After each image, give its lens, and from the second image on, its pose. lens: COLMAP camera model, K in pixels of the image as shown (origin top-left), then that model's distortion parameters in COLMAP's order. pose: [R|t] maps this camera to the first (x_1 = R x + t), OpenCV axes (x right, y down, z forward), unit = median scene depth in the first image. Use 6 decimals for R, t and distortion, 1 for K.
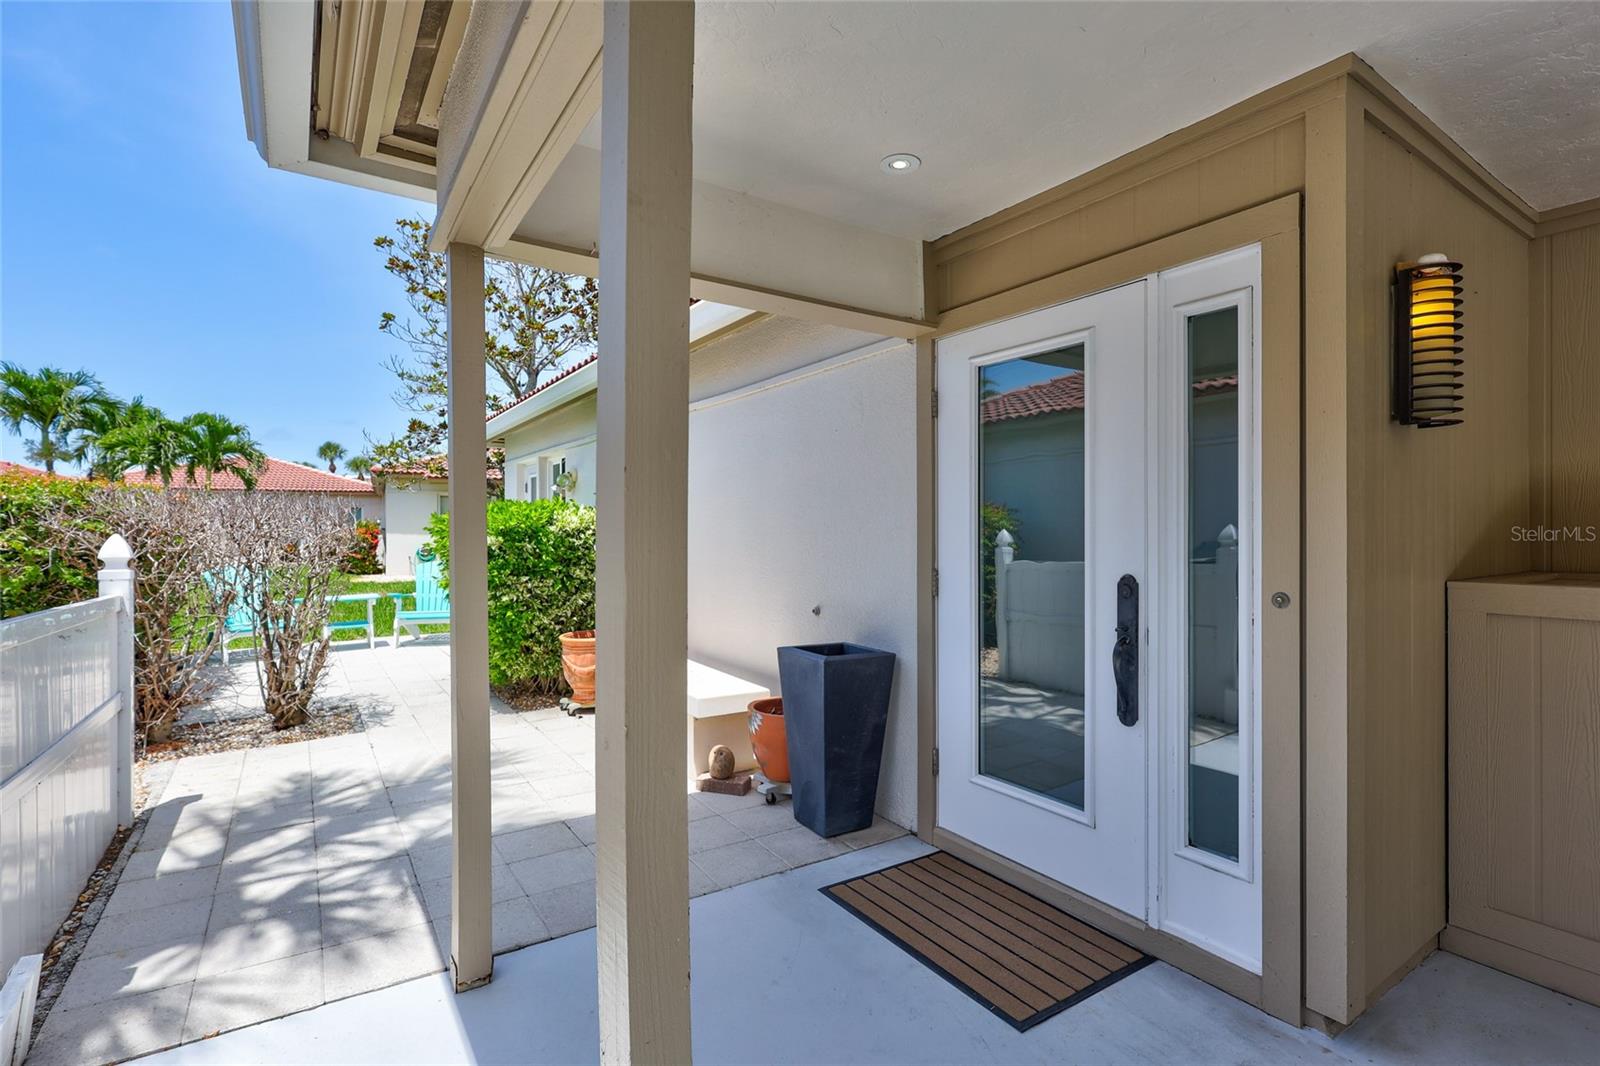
lens RADIAL K [[736.5, 0, 800.0], [0, 736.5, 533.0], [0, 0, 1]] dist [0.009621, -0.000157]
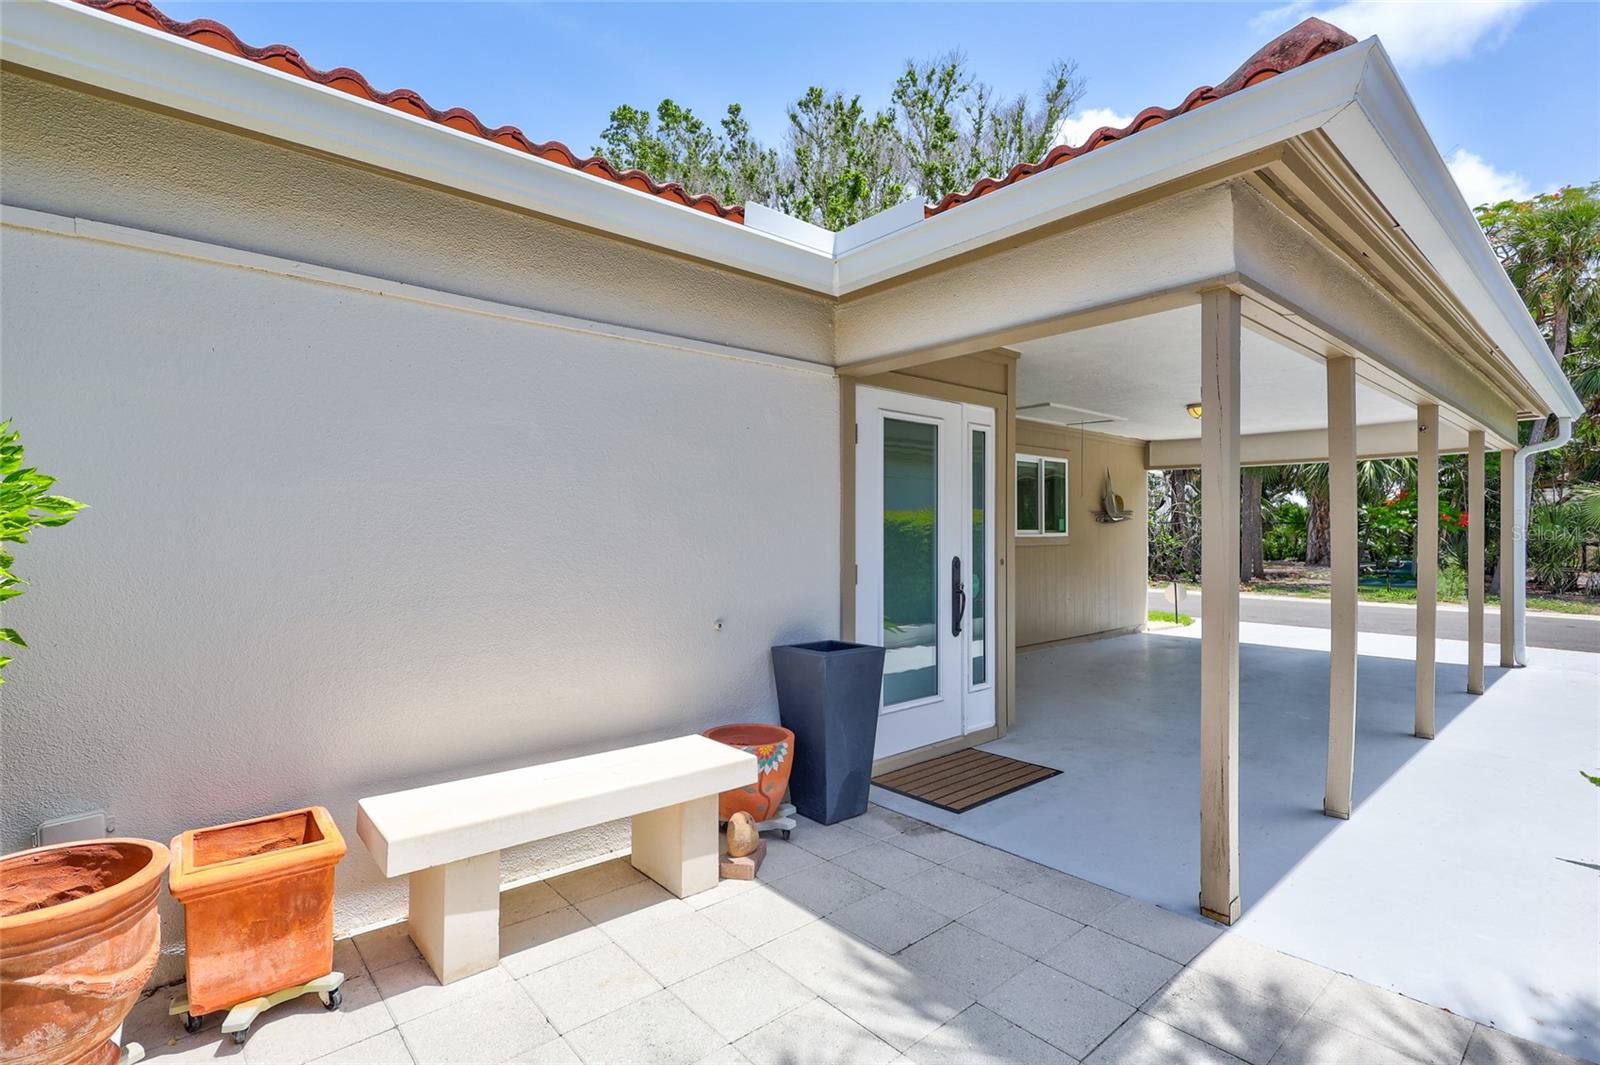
lens RADIAL K [[760.6, 0, 770.7], [0, 760.6, 525.3], [0, 0, 1]] dist [0.001284, -0.000030]
pose [[-0.094131, 0.006708, 0.995537, -1.462359], [-0.005398, 0.999959, -0.007248, -0.006333], [-0.995545, -0.006056, -0.094091, 1.673828]]
